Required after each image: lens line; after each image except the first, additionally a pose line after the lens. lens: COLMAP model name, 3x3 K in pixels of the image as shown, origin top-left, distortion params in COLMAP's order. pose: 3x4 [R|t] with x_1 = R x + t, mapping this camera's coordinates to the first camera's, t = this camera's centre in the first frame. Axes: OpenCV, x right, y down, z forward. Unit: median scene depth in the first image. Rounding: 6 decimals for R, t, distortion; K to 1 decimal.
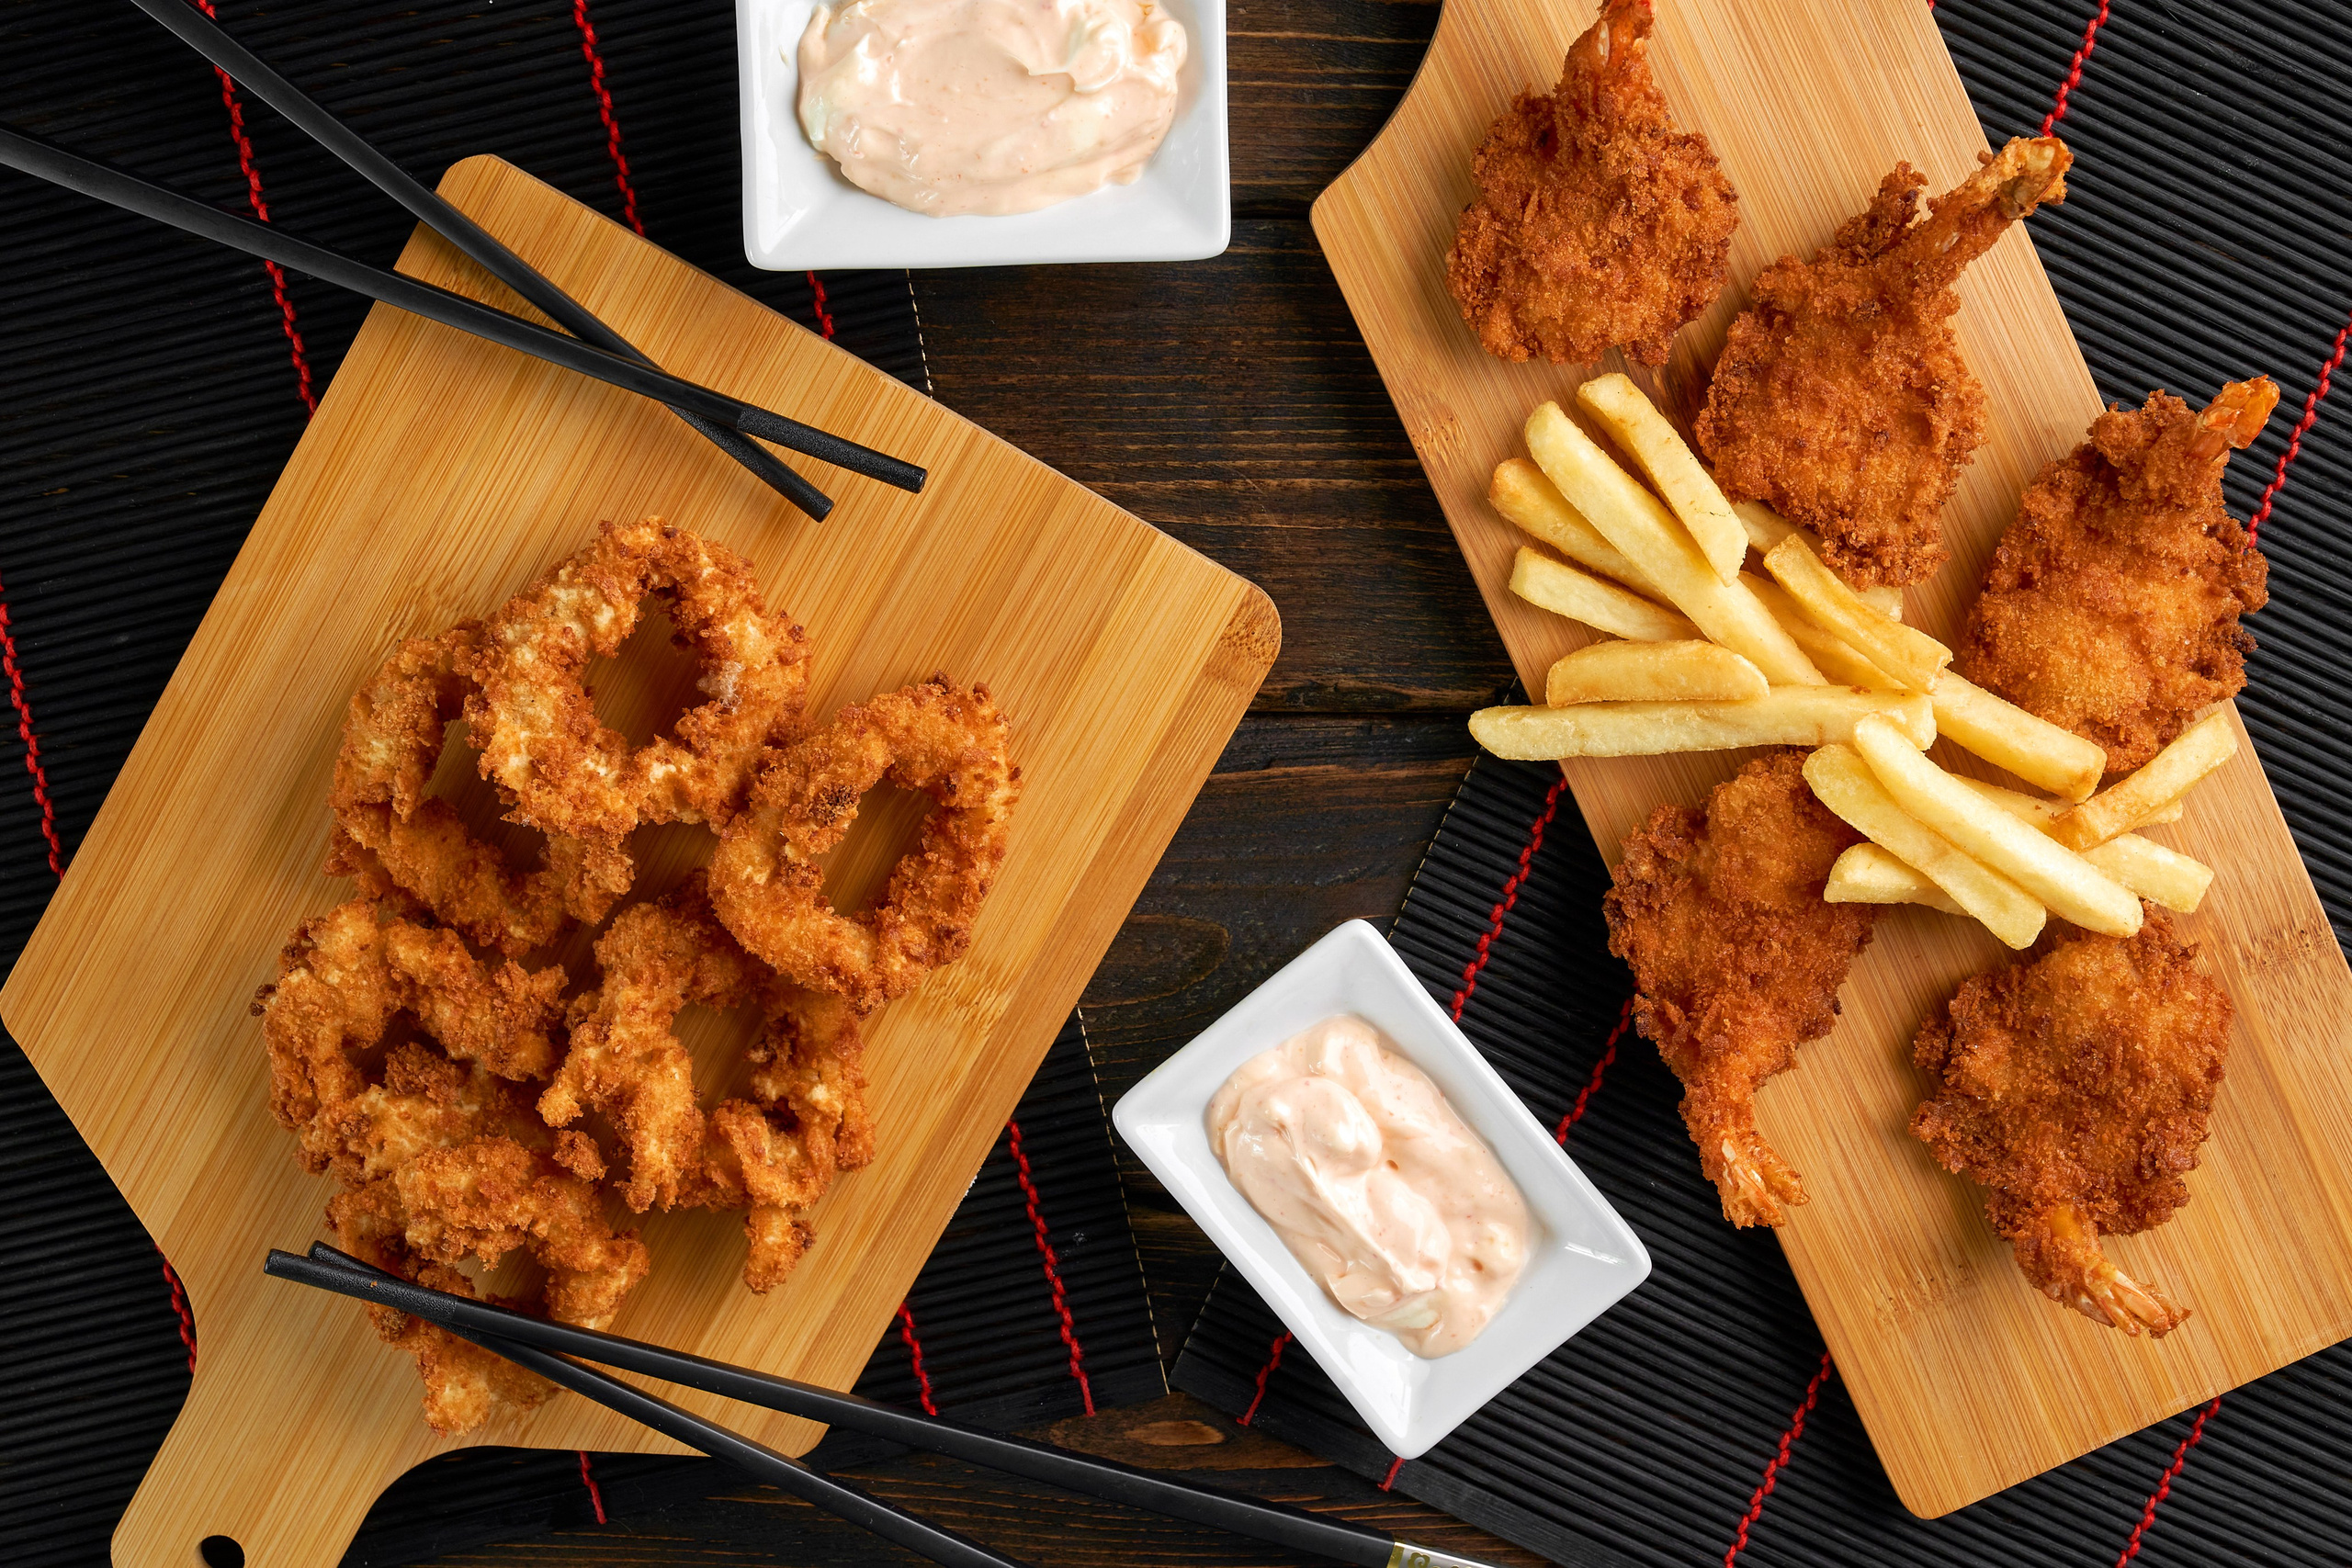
lens RADIAL K [[4727.8, 0, 1176.0], [0, 4727.8, 784.0], [0, 0, 1]] dist [-0.072138, -0.156054]
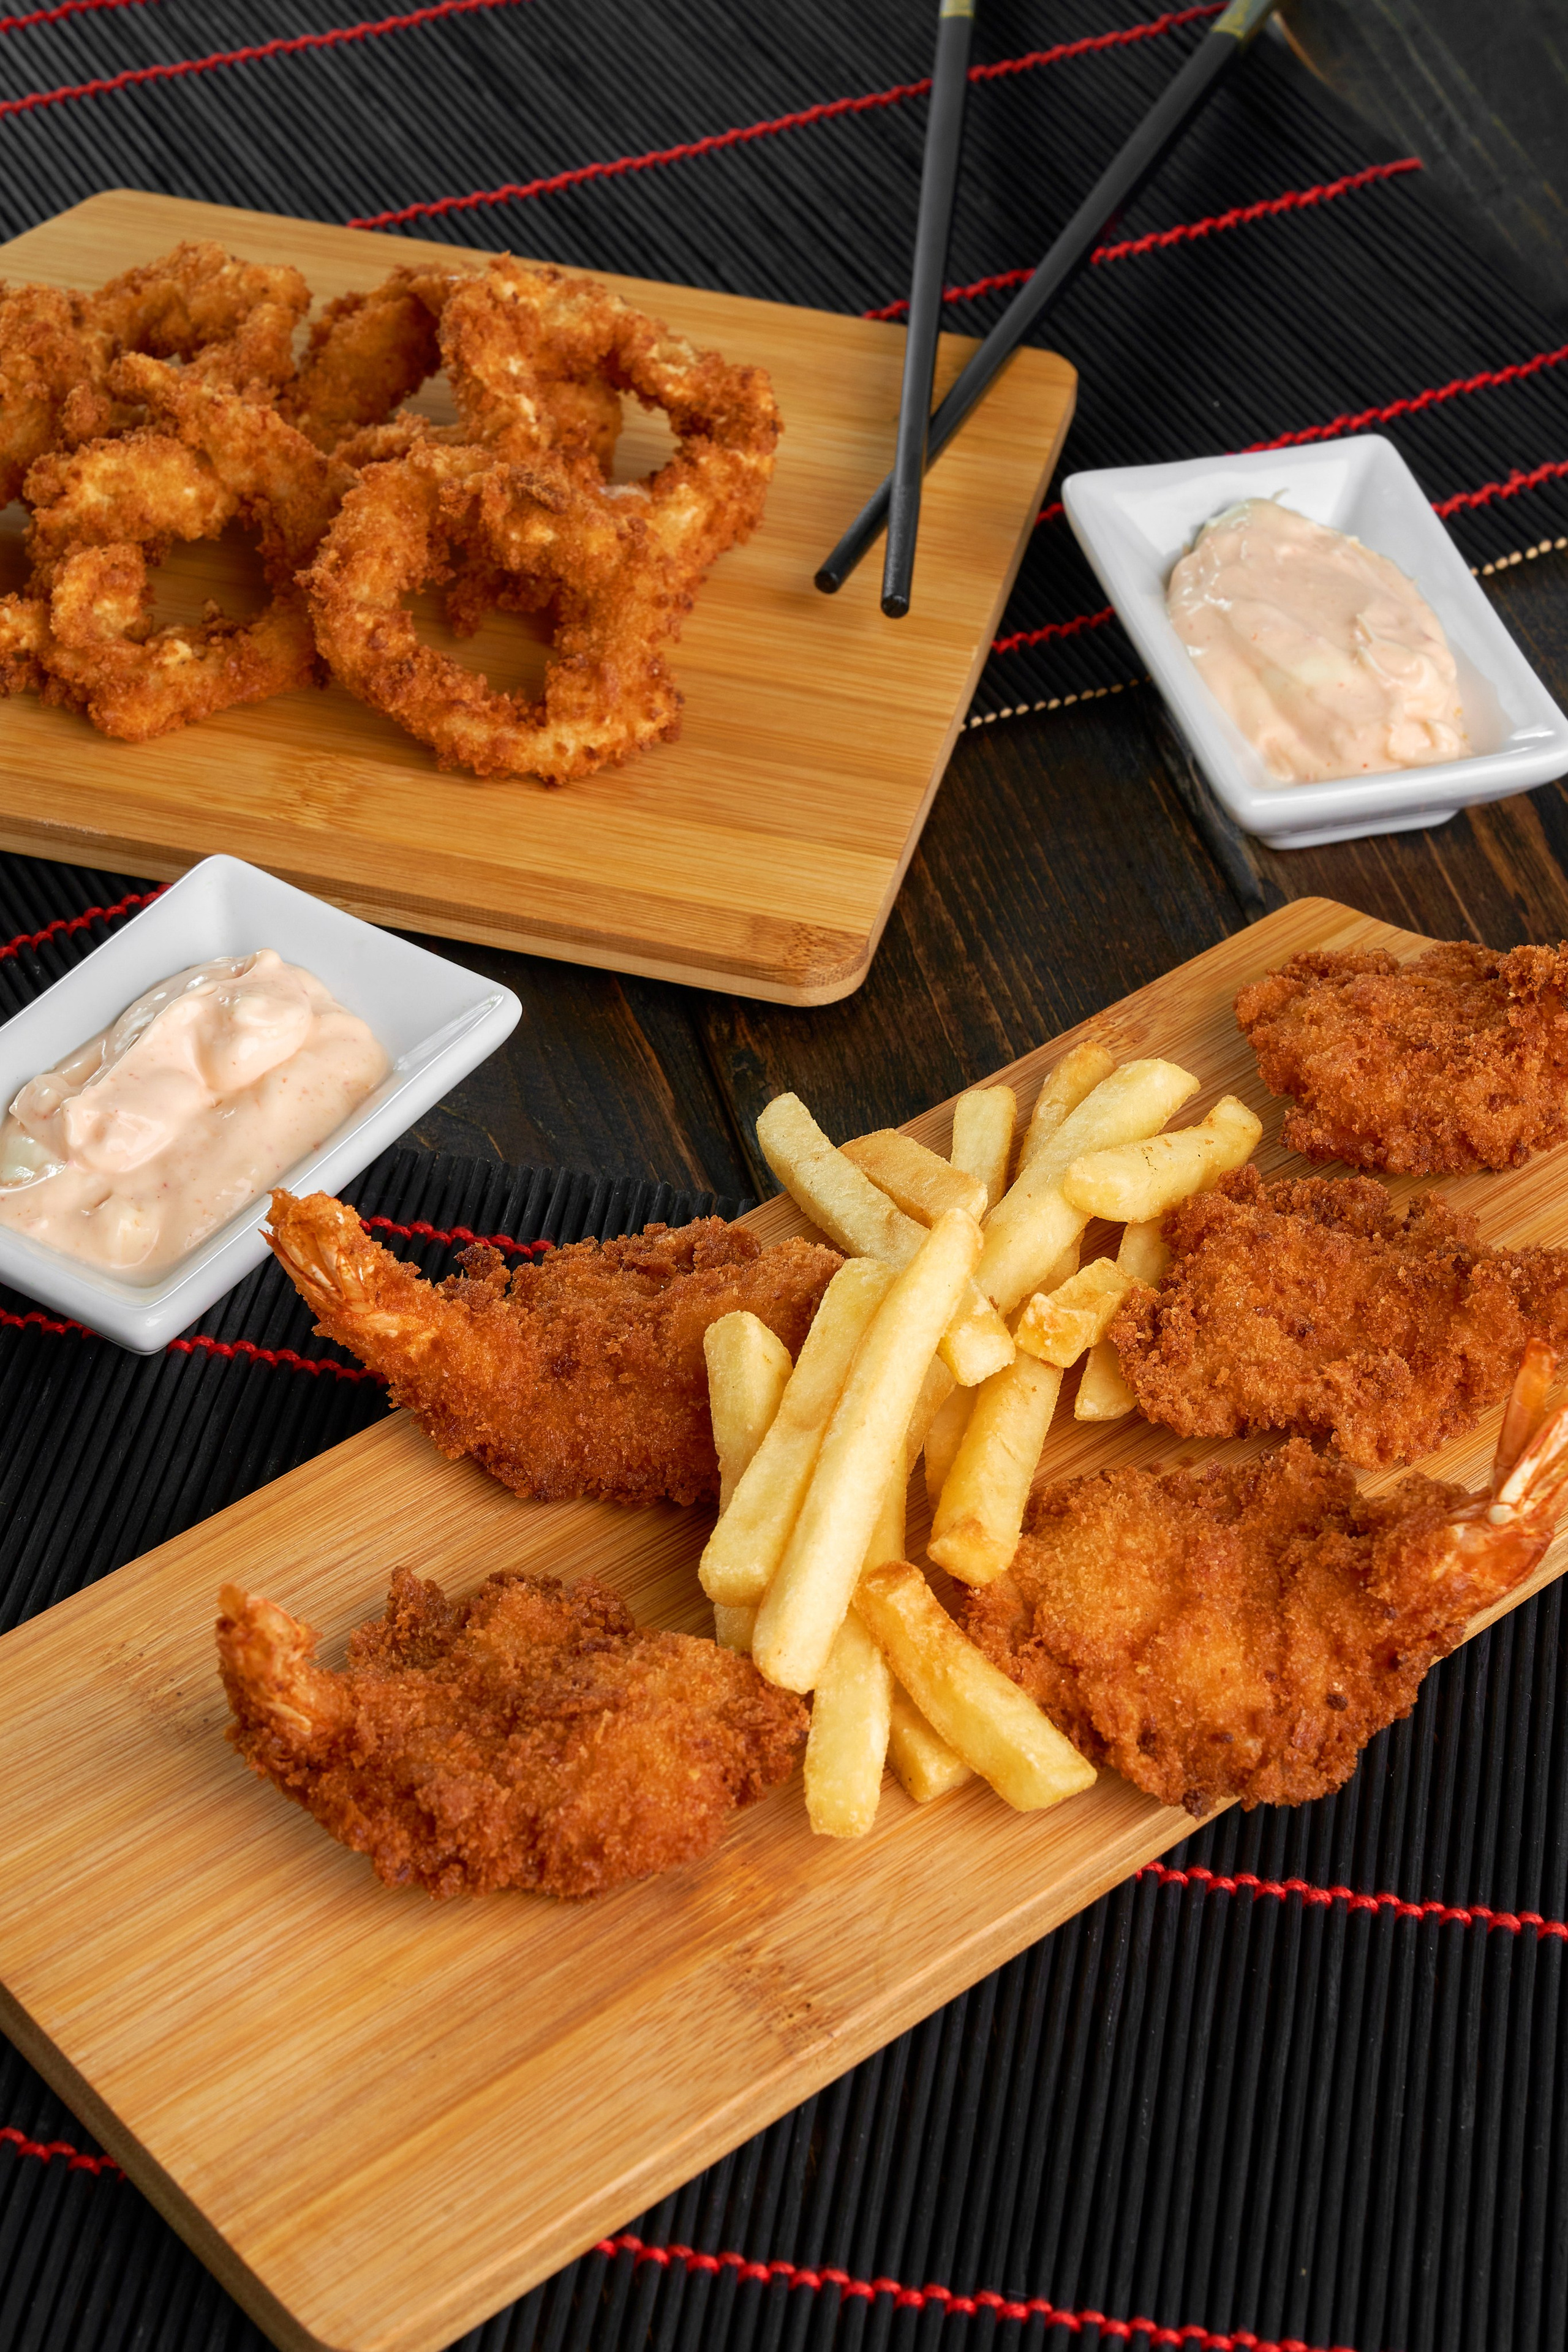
lens RADIAL K [[4728.3, 0, 784.0], [0, 4728.3, 1176.0], [0, 0, 1]] dist [-0.072138, -0.156054]
pose [[0.264340, 0.671696, -0.692061, 0.631946], [-0.947853, 0.048468, -0.315001, 0.243124], [-0.178042, 0.739239, 0.649482, 0.494318]]
